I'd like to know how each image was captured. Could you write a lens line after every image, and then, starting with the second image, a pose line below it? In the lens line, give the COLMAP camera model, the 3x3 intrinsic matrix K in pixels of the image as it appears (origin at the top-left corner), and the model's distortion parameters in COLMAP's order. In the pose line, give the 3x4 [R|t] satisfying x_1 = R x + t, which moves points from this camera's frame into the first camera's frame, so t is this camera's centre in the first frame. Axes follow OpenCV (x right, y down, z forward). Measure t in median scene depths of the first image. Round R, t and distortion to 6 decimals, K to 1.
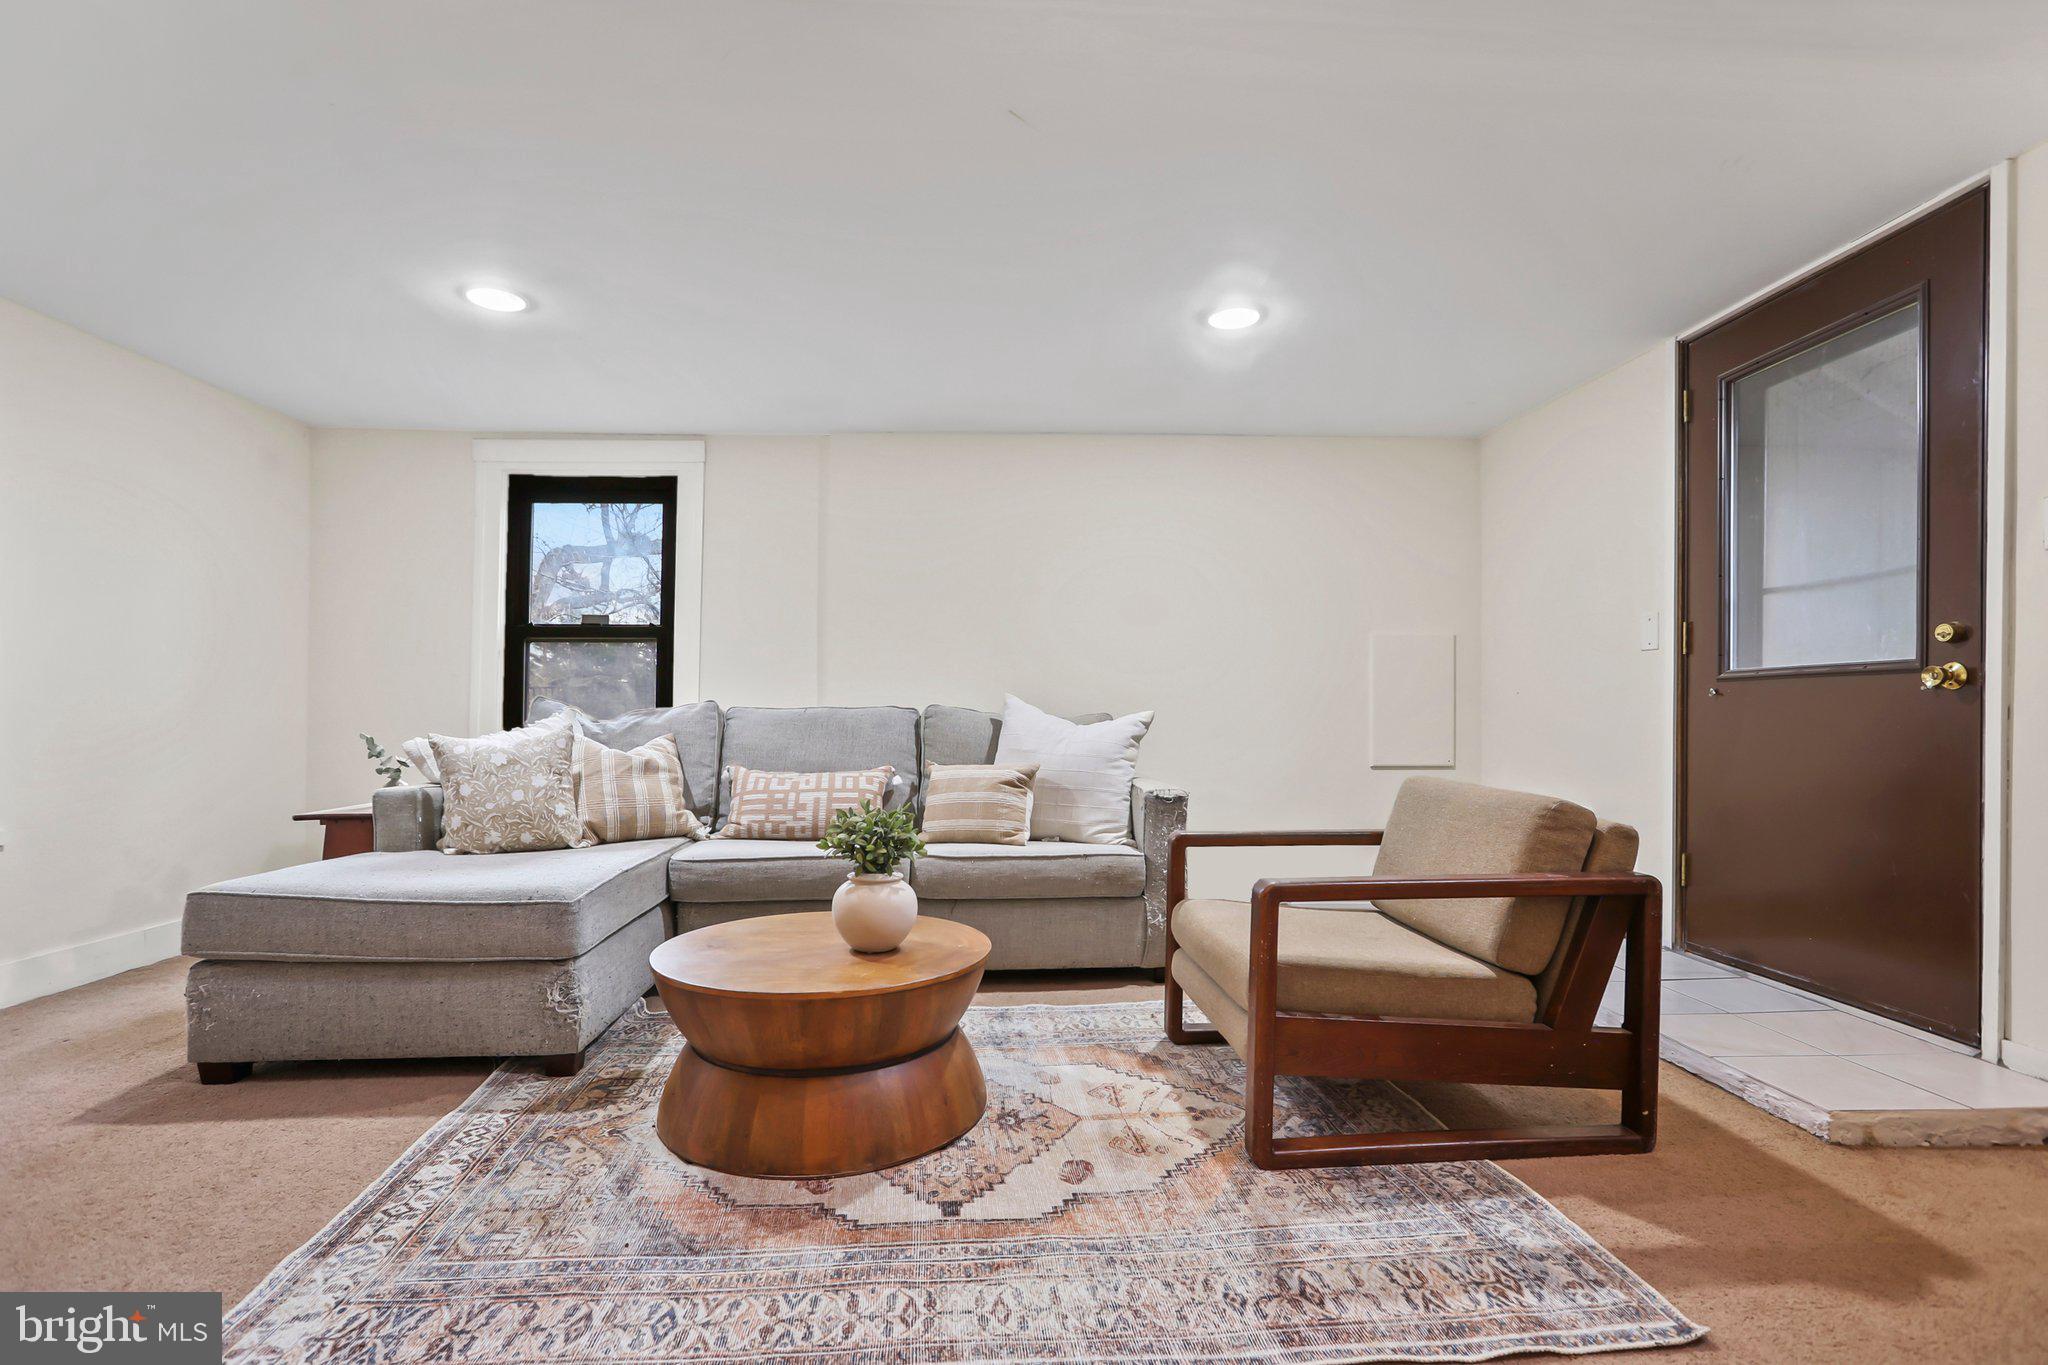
lens RADIAL K [[954.3, 0, 1020.6], [0, 954.3, 734.3], [0, 0, 1]] dist [-0.042807, 0.028890]
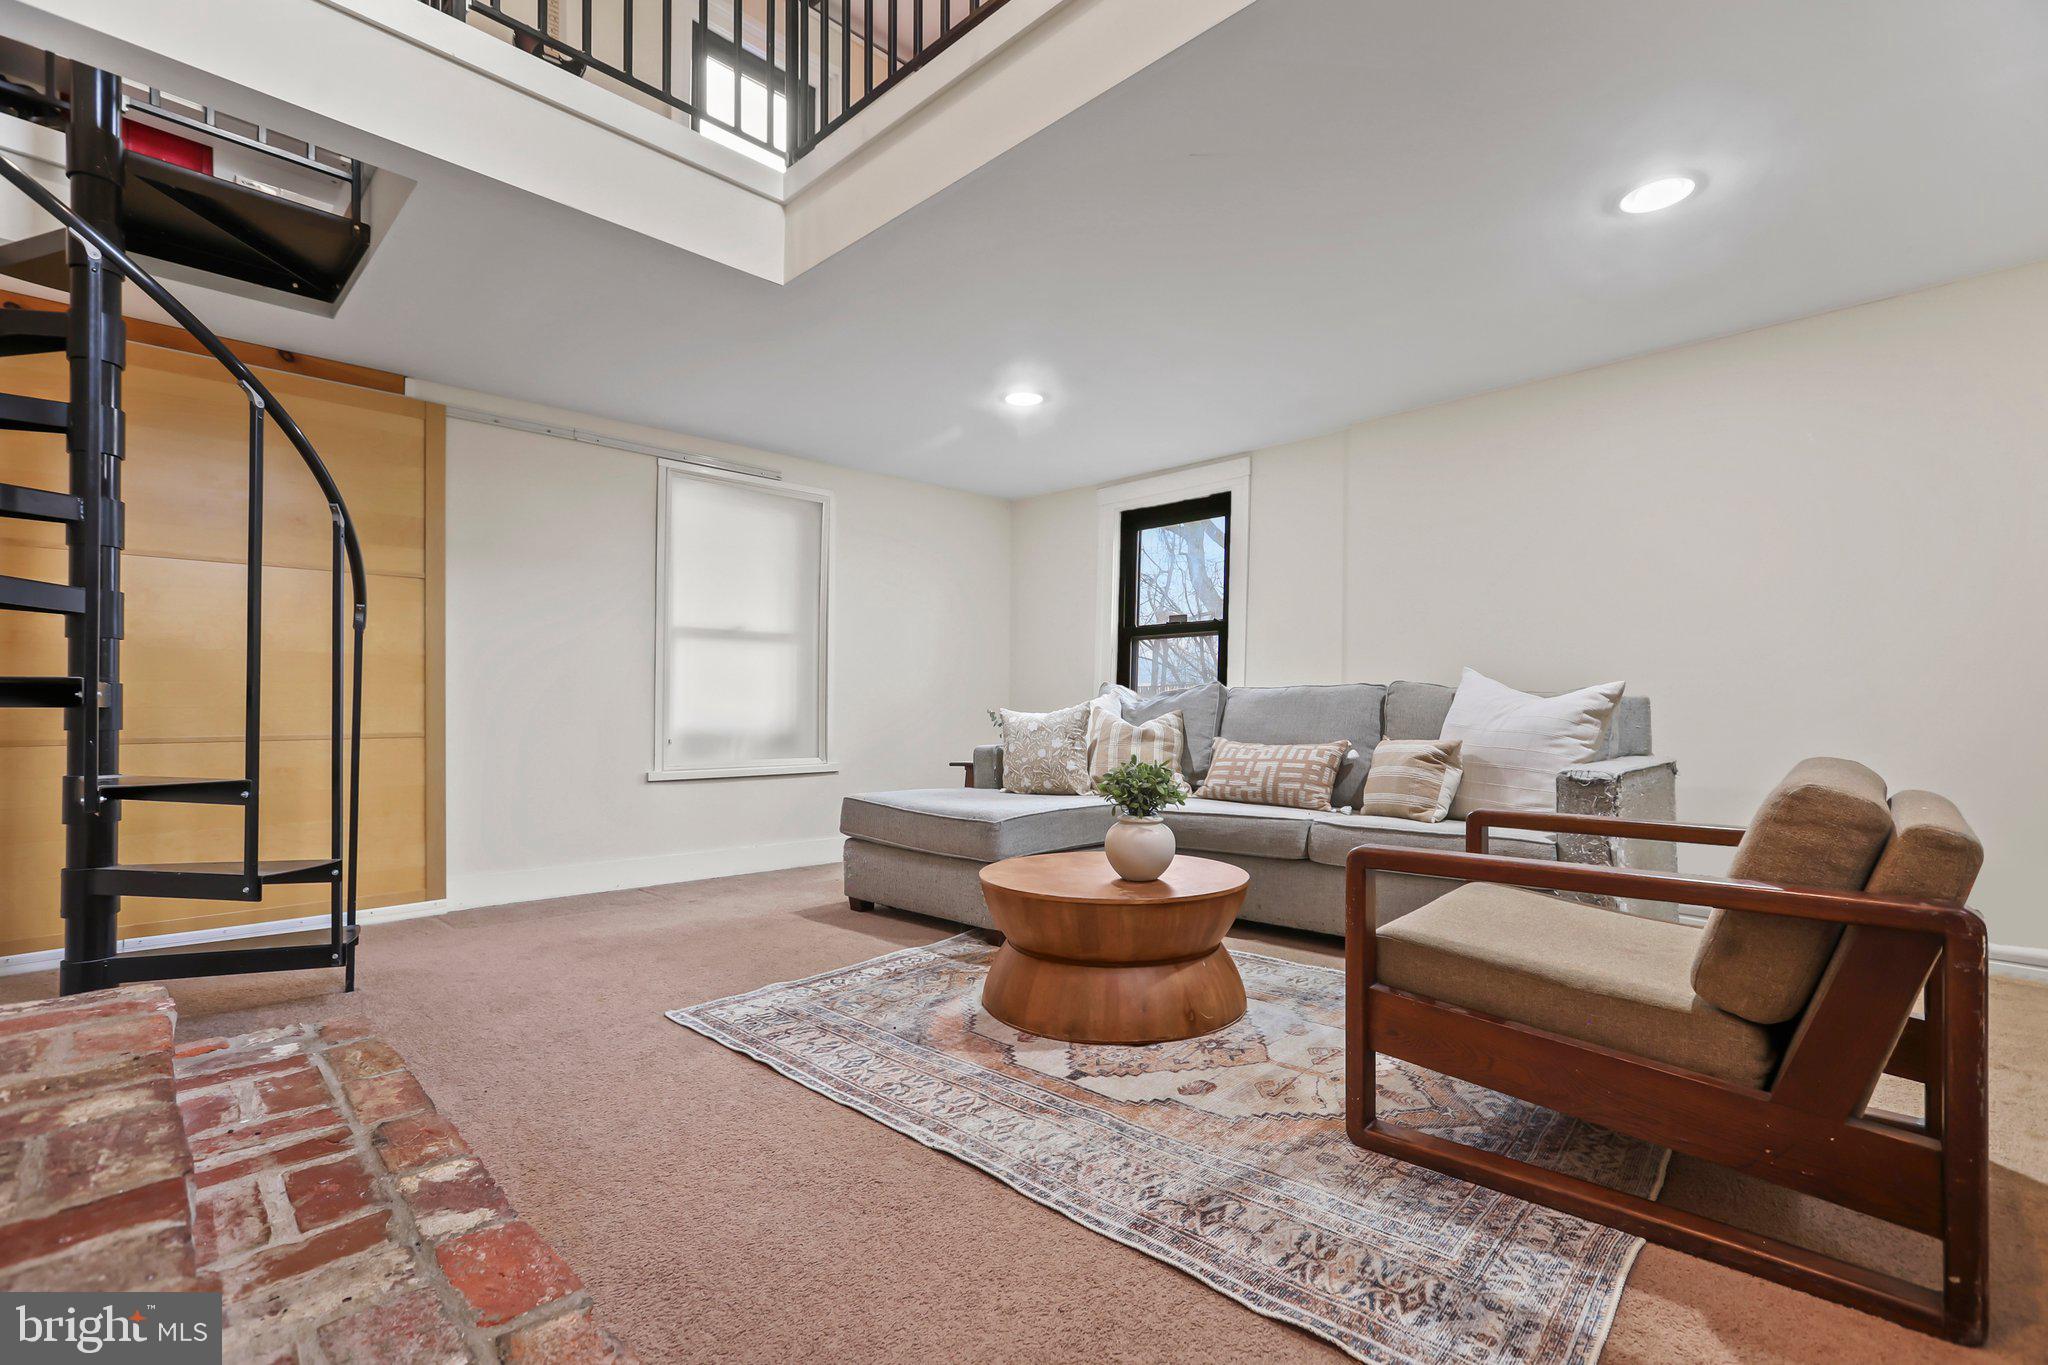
lens RADIAL K [[933.4, 0, 1014.3], [0, 933.4, 714.5], [0, 0, 1]] dist [-0.042546, 0.026354]
pose [[0.663367, 0.000051, -0.748294, 0.620190], [-0.008670, 0.999933, -0.007619, 0.025778], [0.748244, 0.011542, 0.663324, 0.090710]]
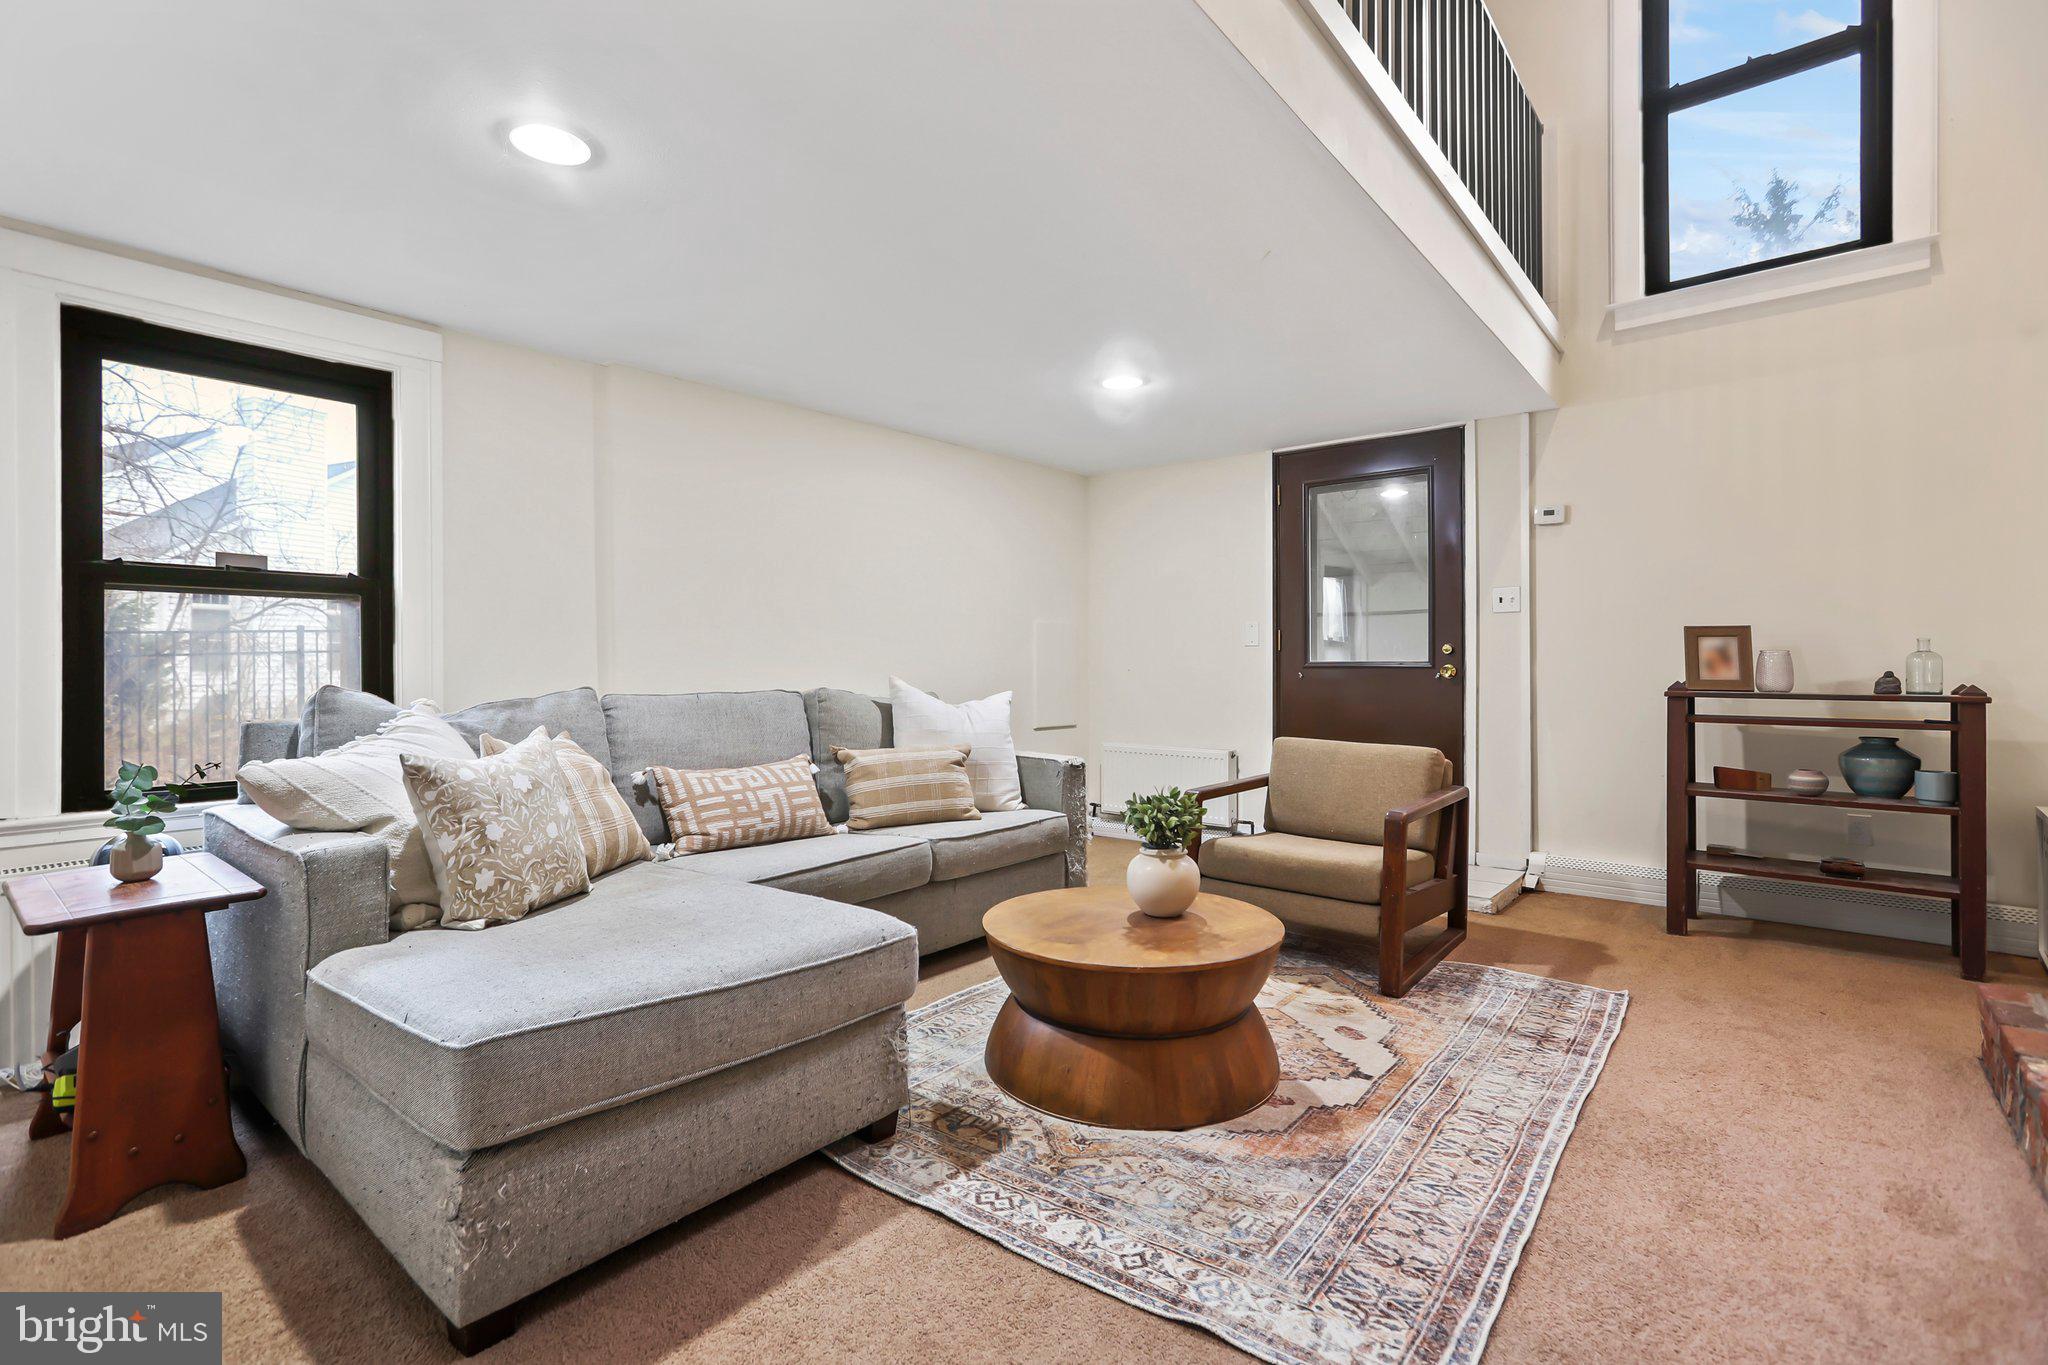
lens RADIAL K [[940.9, 0, 1023.0], [0, 940.9, 687.1], [0, 0, 1]] dist [-0.041070, 0.025619]
pose [[0.686892, -0.015970, 0.726584, -1.082581], [0.013930, 0.999864, 0.008808, -0.062757], [-0.726626, 0.004071, 0.687021, 0.333792]]
